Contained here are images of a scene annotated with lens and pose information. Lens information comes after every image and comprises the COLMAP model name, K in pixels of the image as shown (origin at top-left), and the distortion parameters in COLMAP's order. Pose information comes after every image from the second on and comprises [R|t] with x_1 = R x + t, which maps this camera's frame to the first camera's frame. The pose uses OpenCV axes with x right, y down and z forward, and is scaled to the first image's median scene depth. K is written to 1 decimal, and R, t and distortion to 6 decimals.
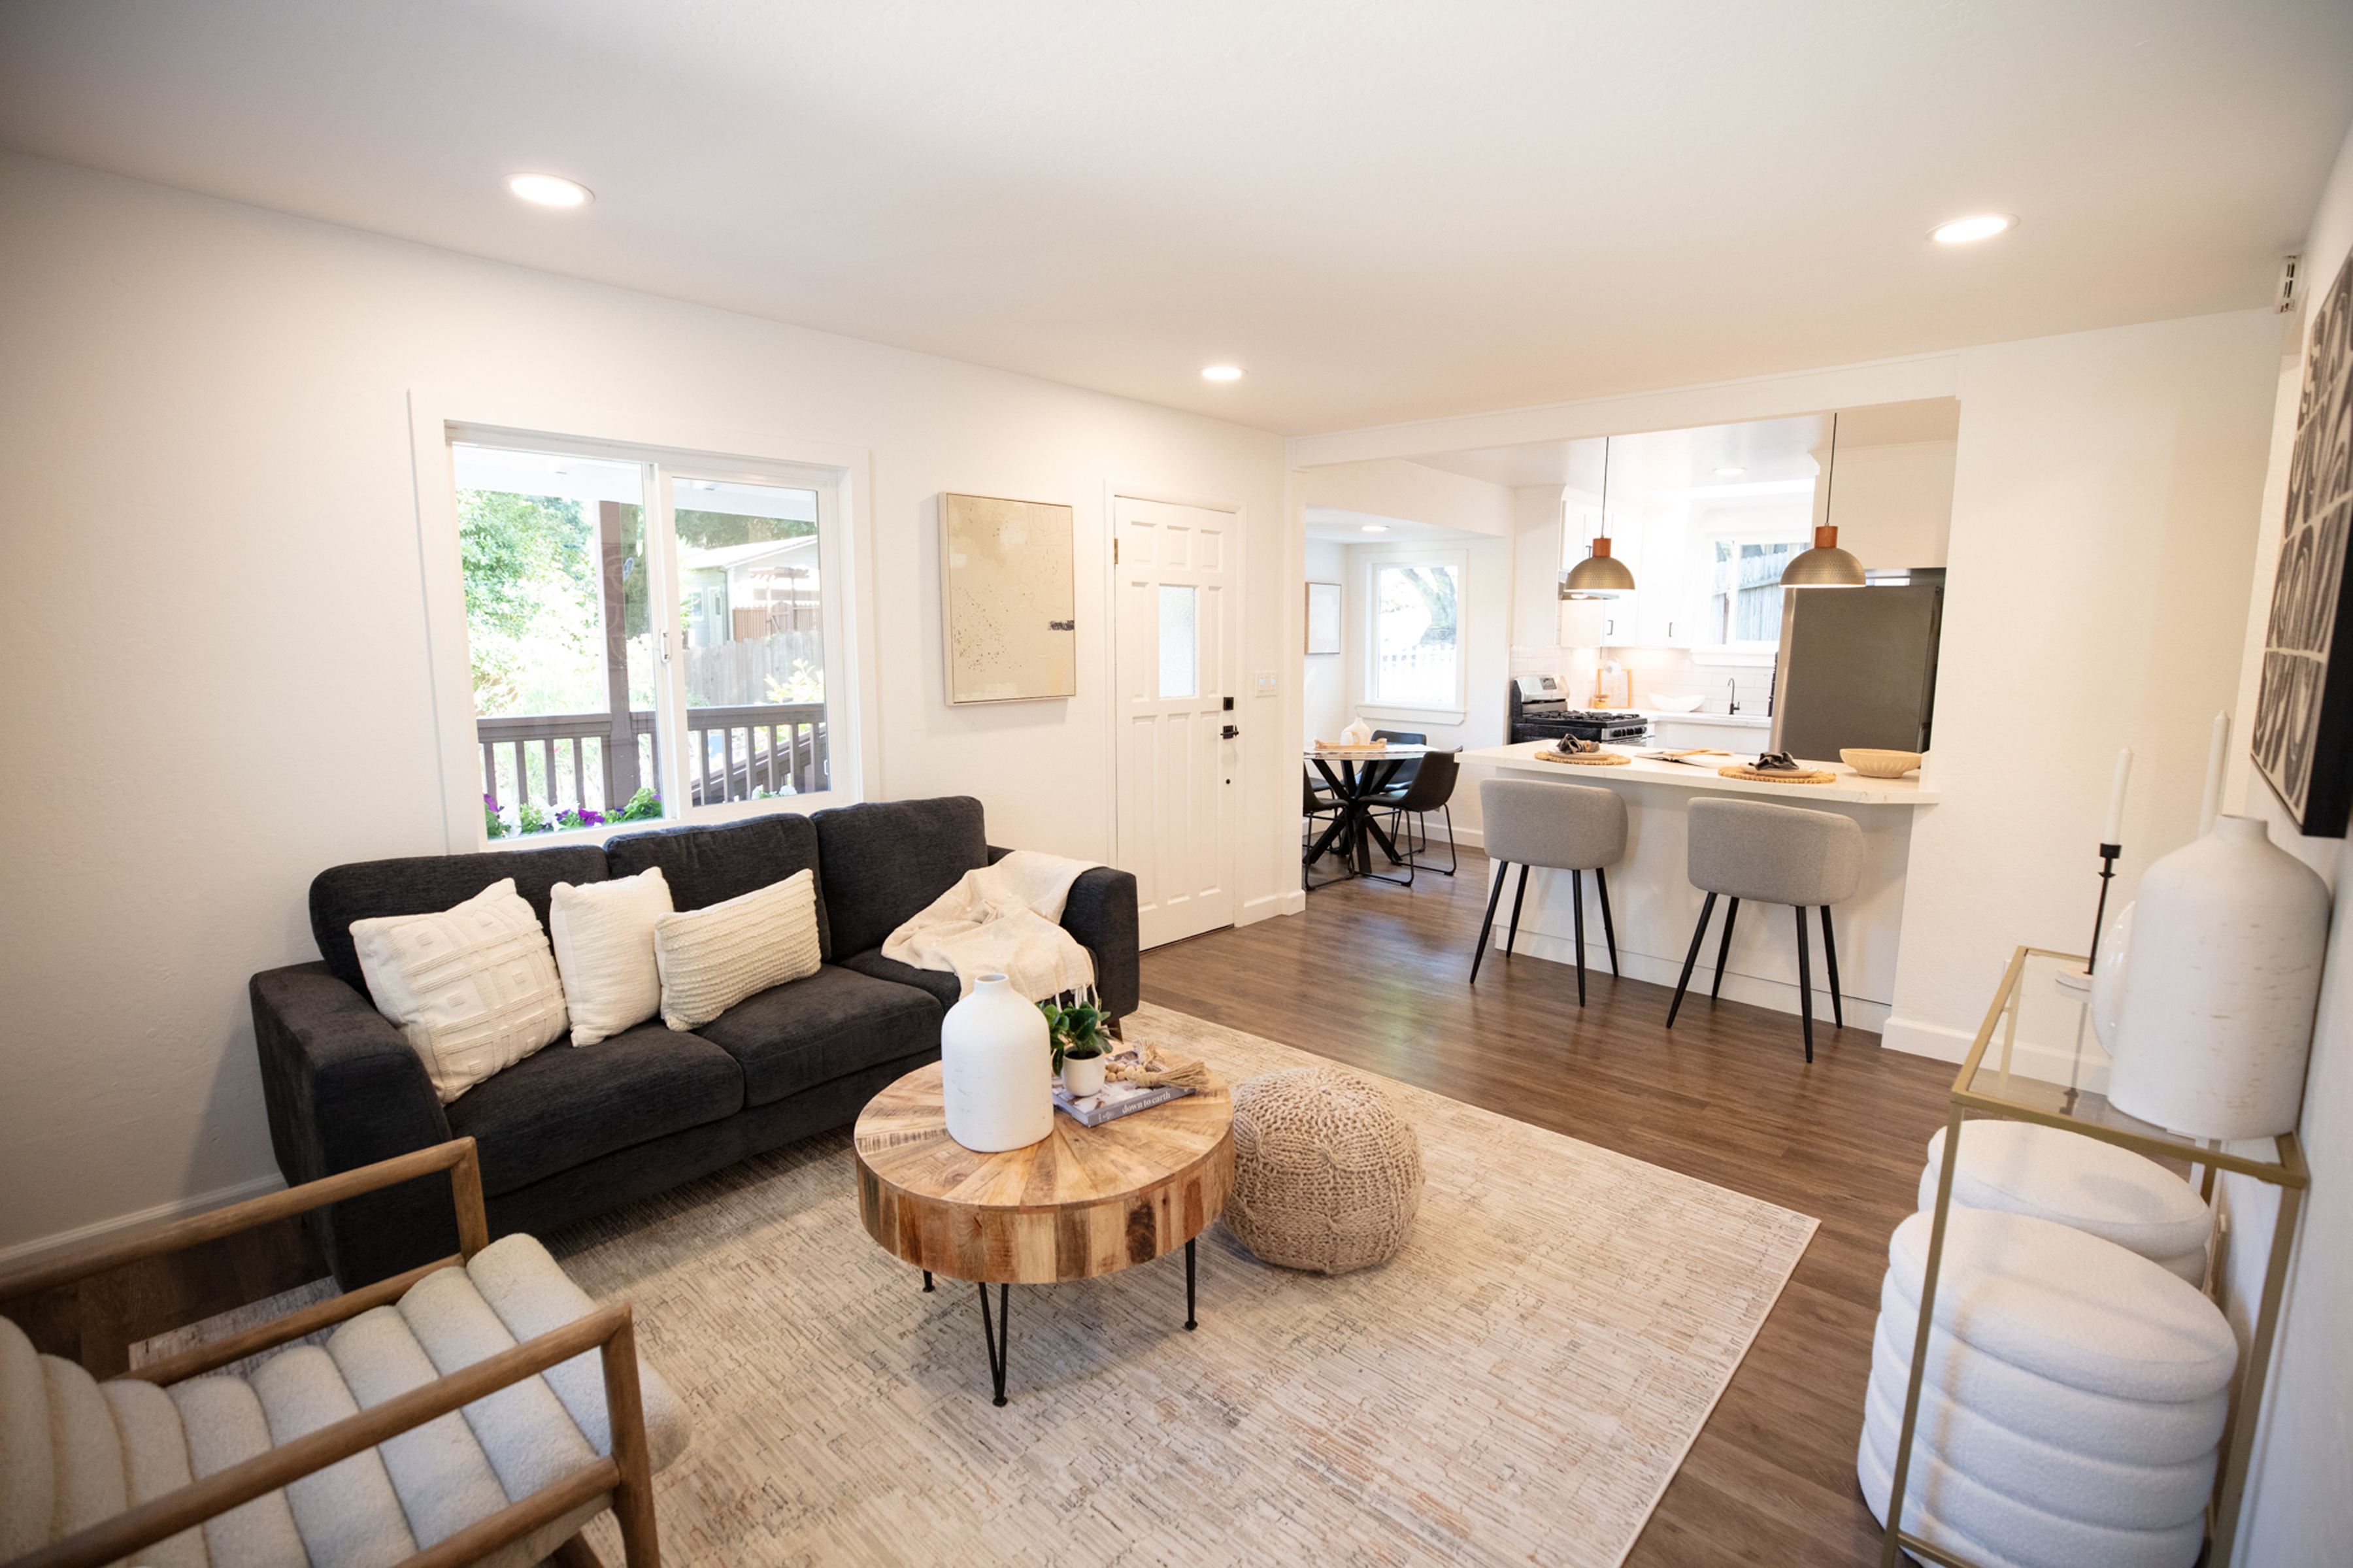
lens RADIAL K [[1079.2, 0, 1173.6], [0, 1079.2, 785.5], [0, 0, 1]] dist [-0.042612, 0.011612]
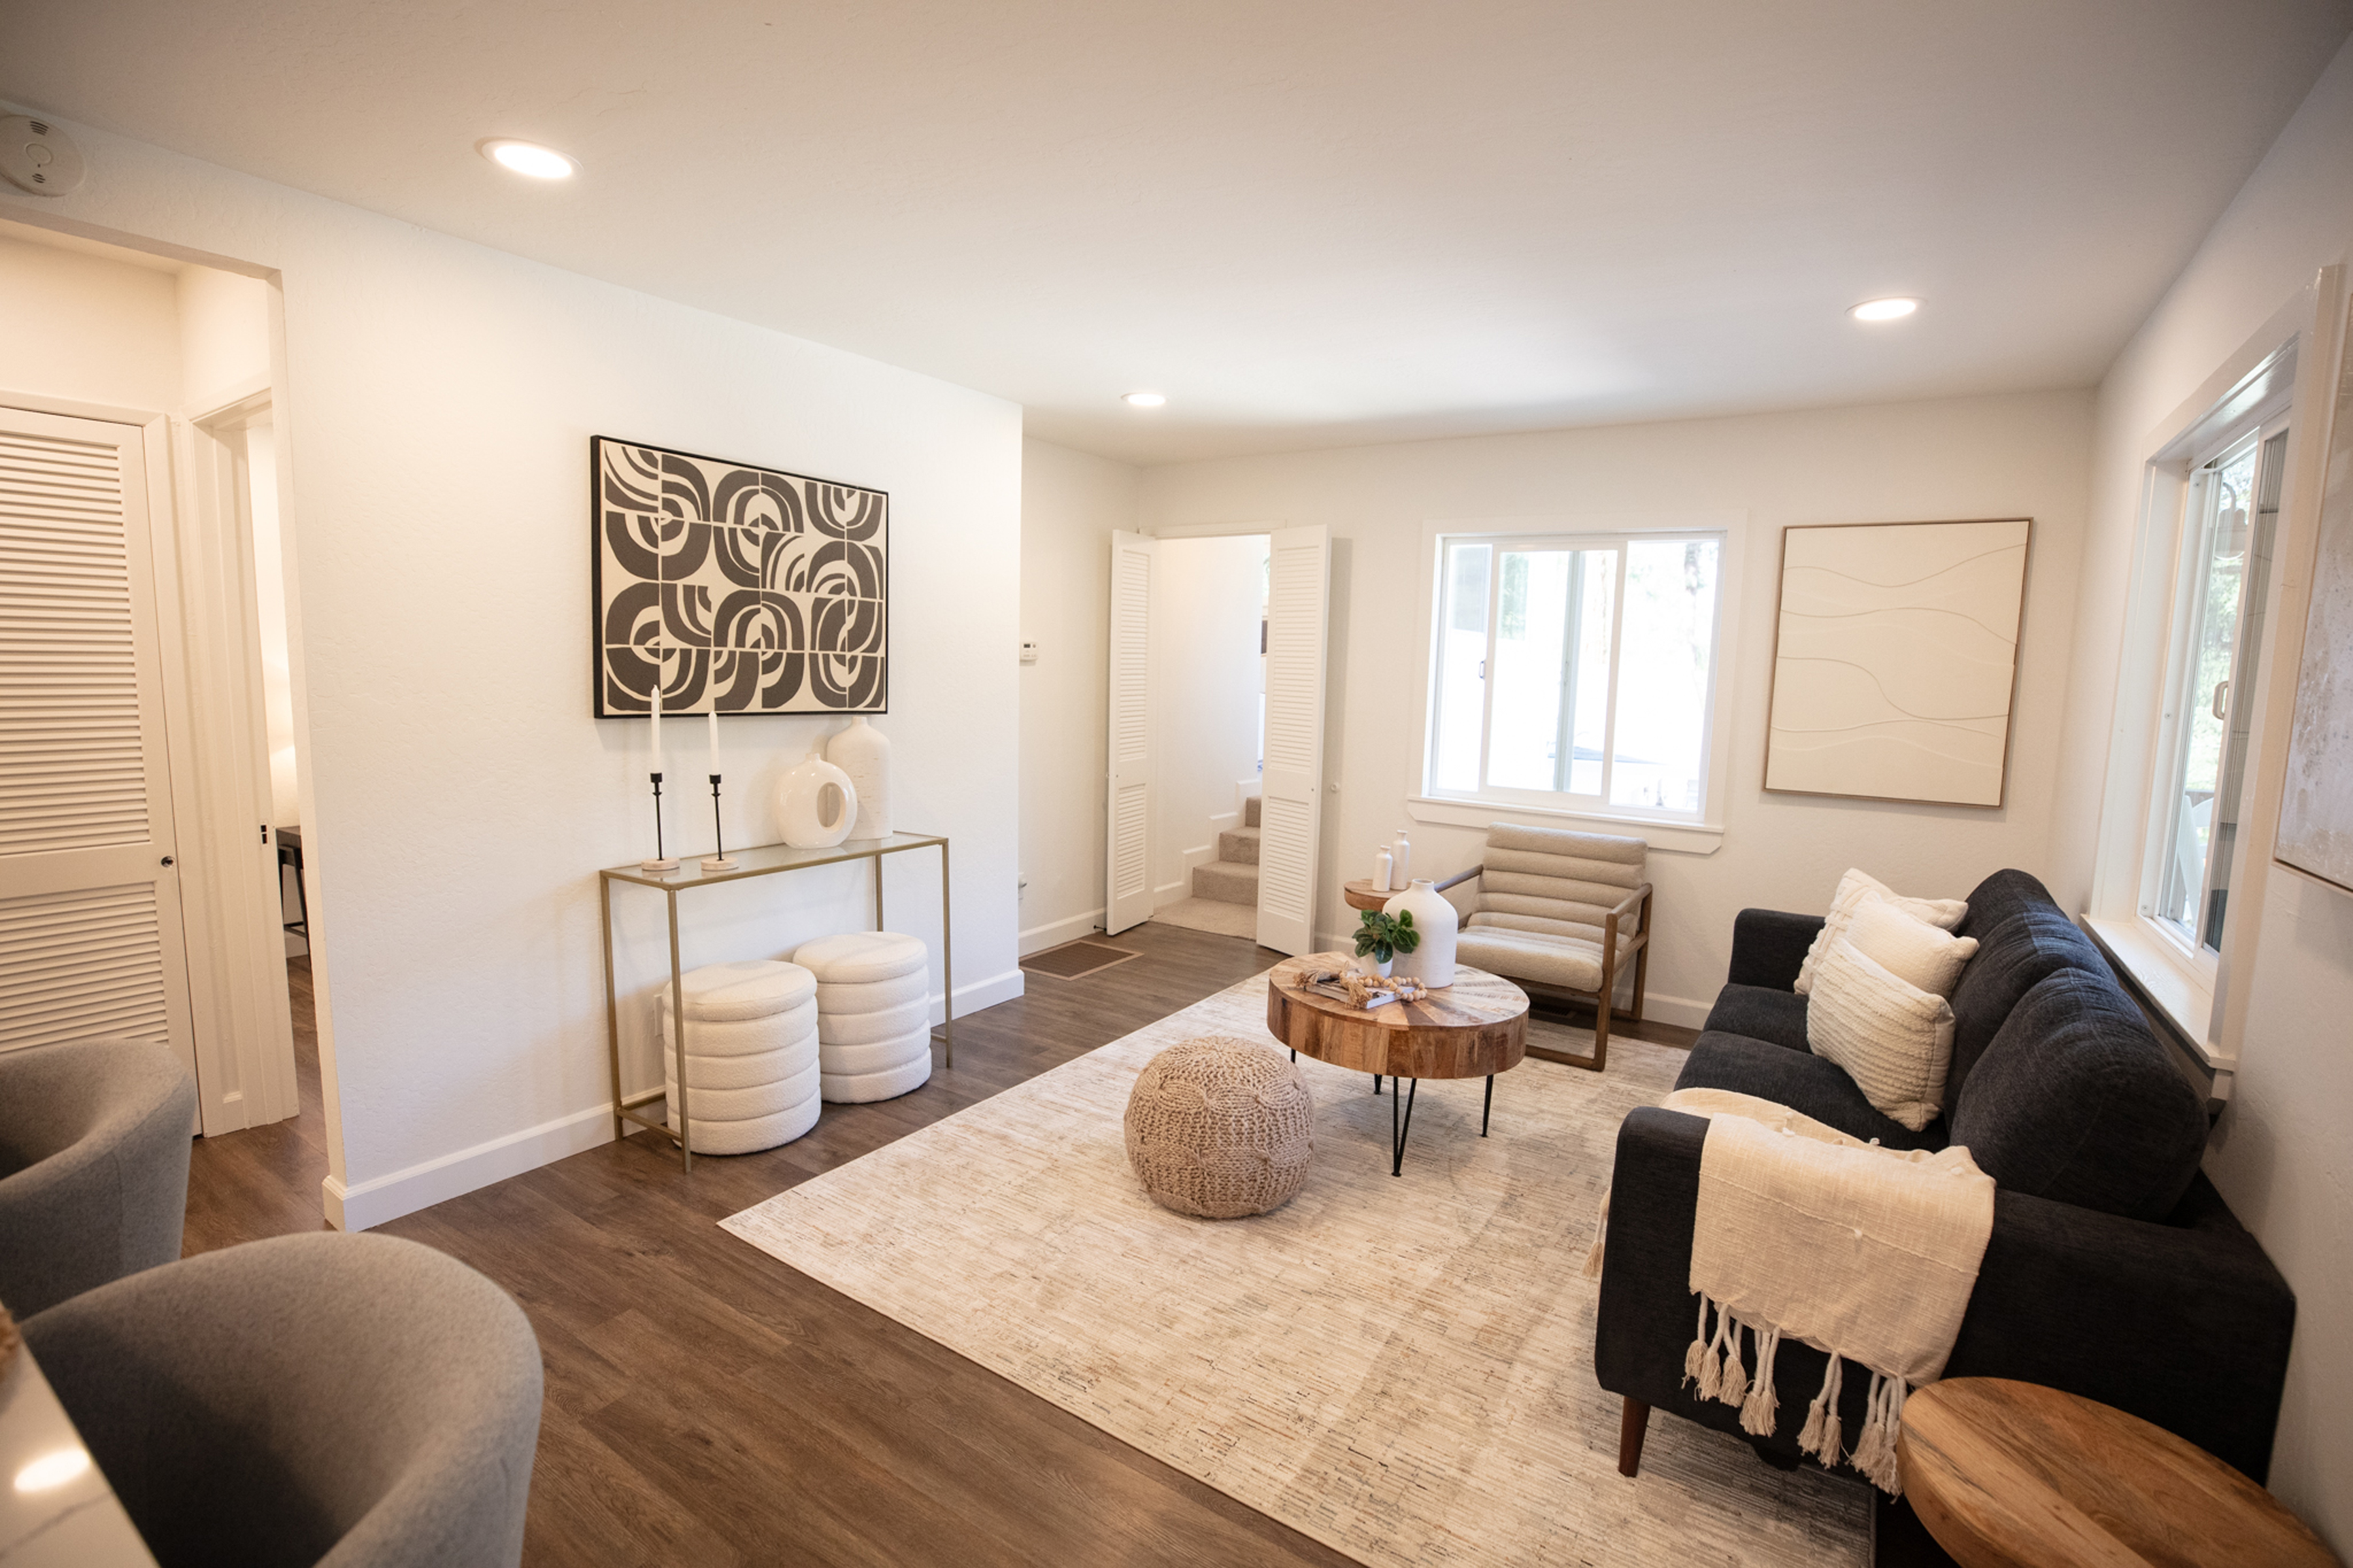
lens RADIAL K [[1079.2, 0, 1180.4], [0, 1079.2, 789.3], [0, 0, 1]] dist [-0.042612, 0.011612]
pose [[-0.986513, -0.010638, -0.163338, 0.211845], [-0.051421, 0.967509, 0.247554, -0.156639], [0.155397, 0.252615, -0.955007, 1.173541]]
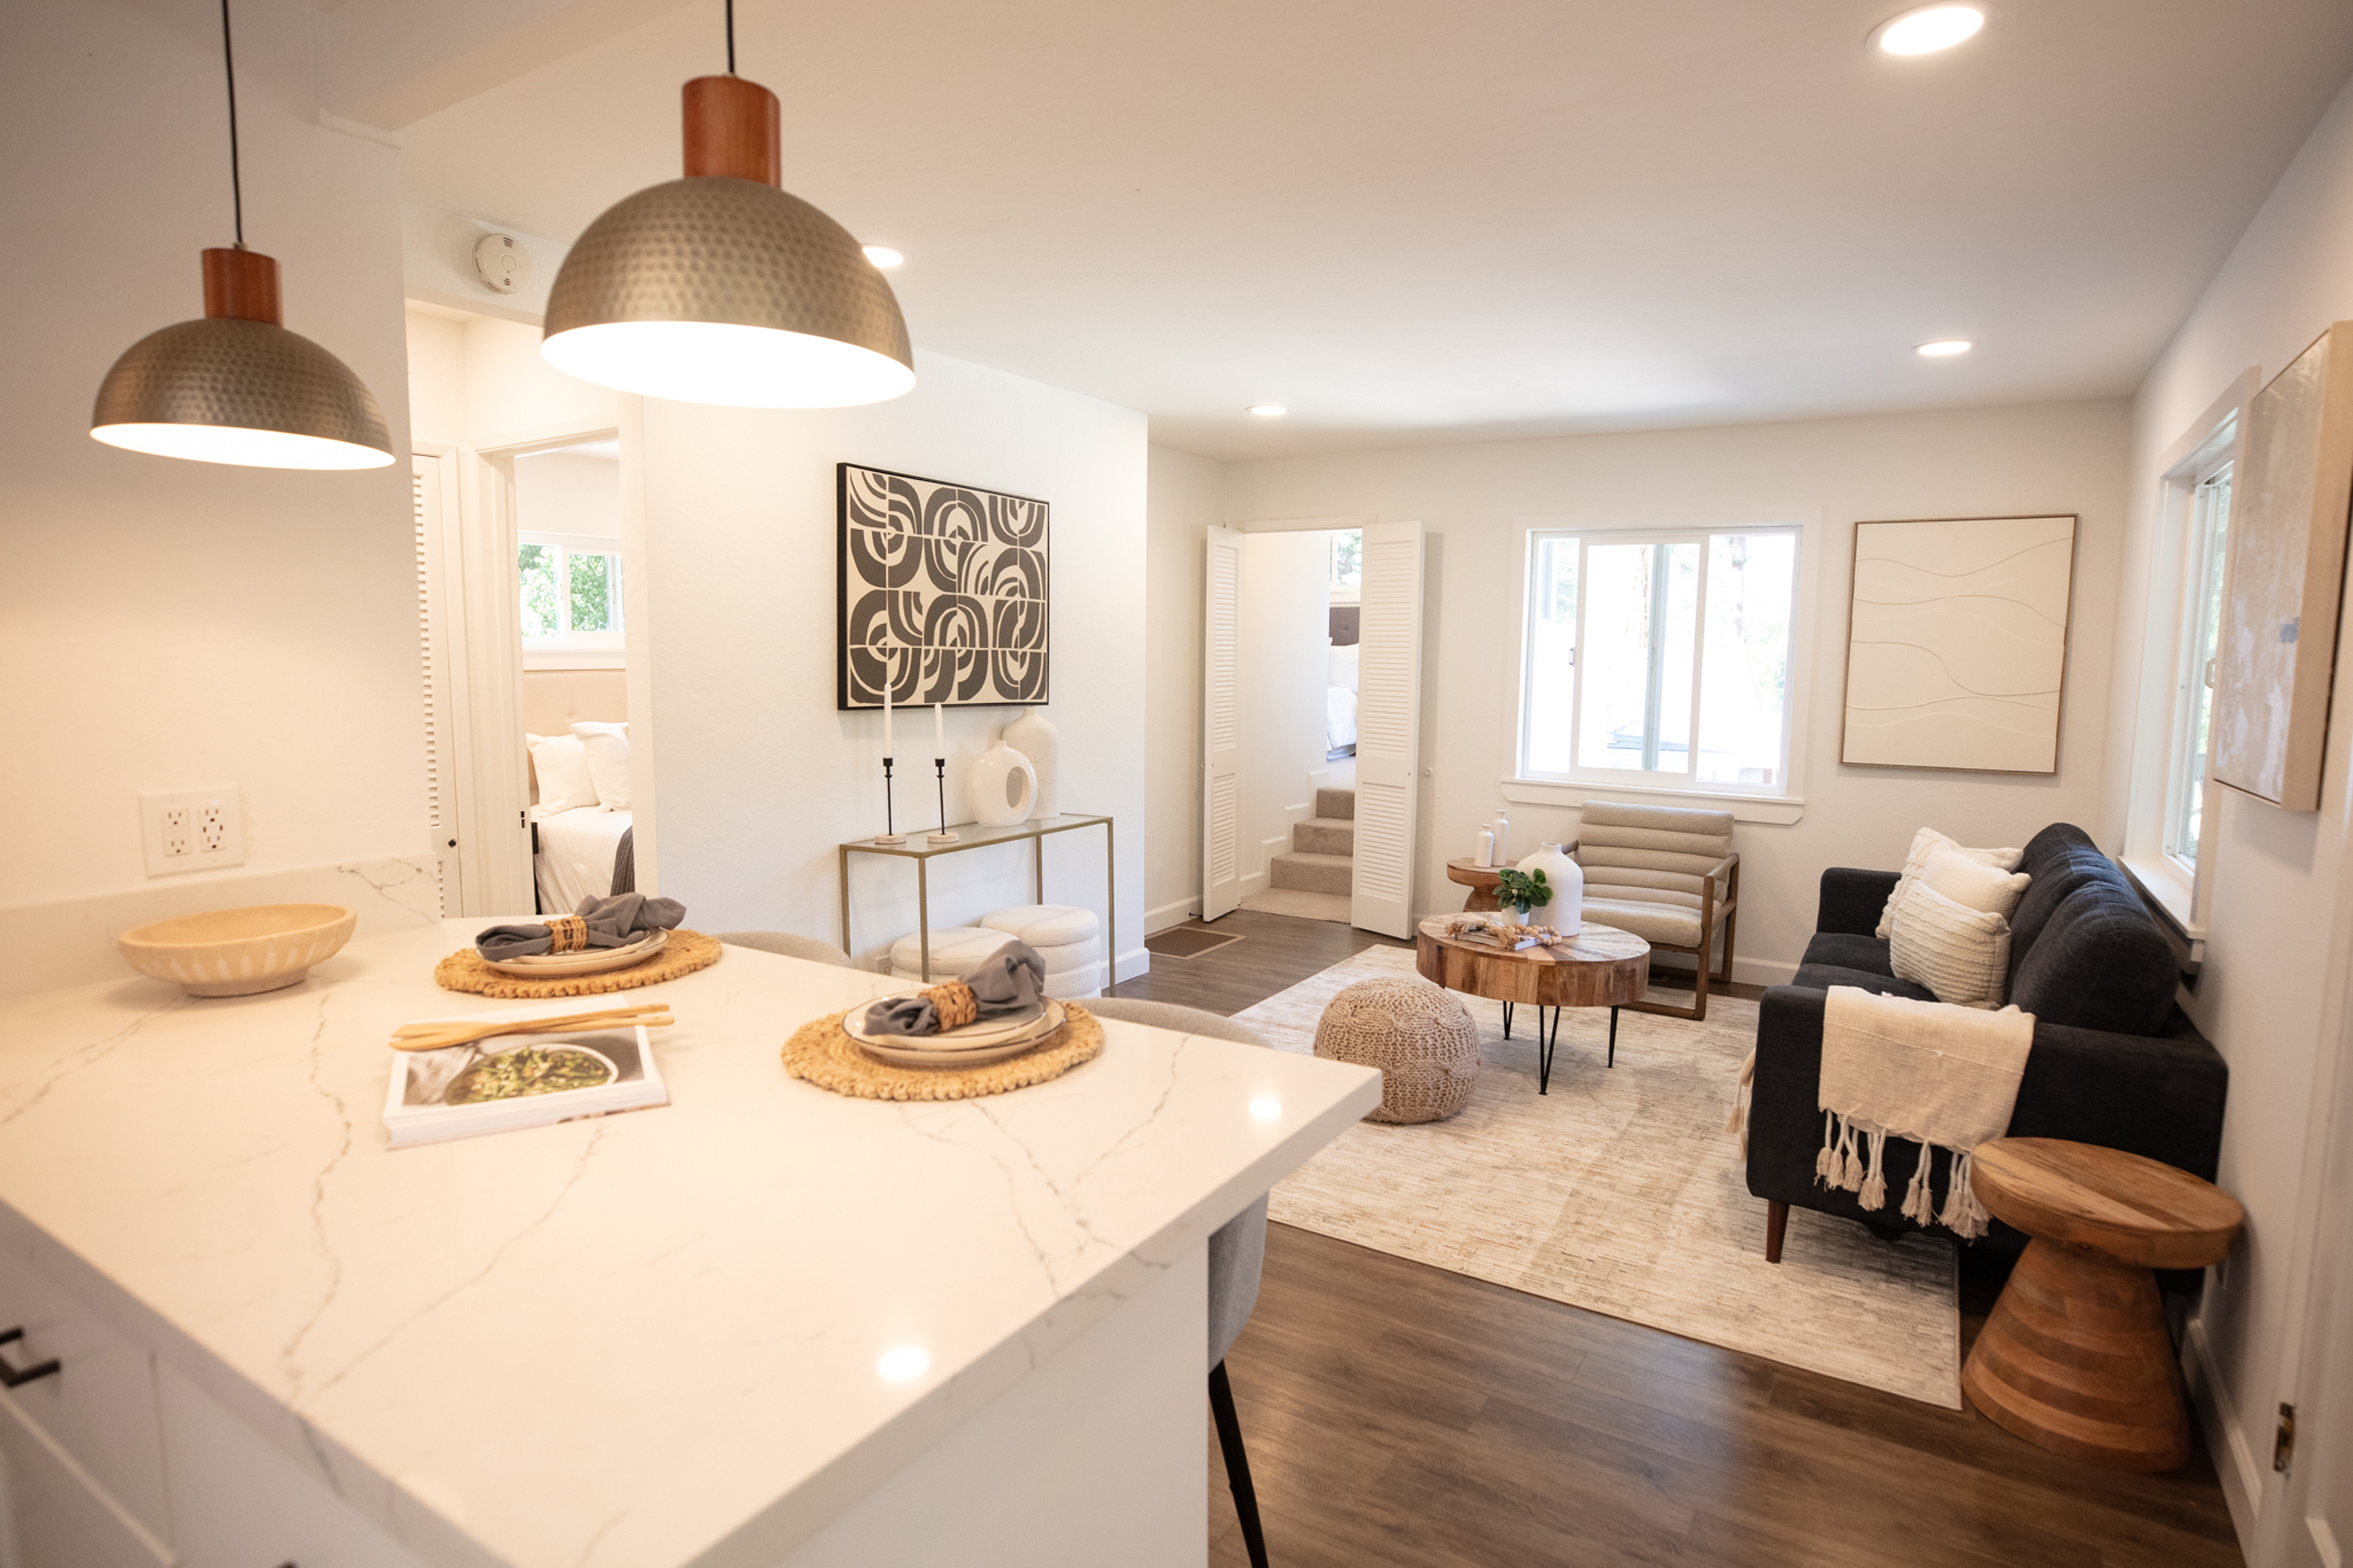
lens RADIAL K [[1246.4, 0, 1179.7], [0, 1246.4, 791.4], [0, 0, 1]] dist [-0.032863, 0.008244]
pose [[-0.982050, 0.005083, -0.188550, 0.400364], [-0.041288, 0.969601, 0.241184, -0.183896], [0.184044, 0.244640, -0.951987, 1.376572]]
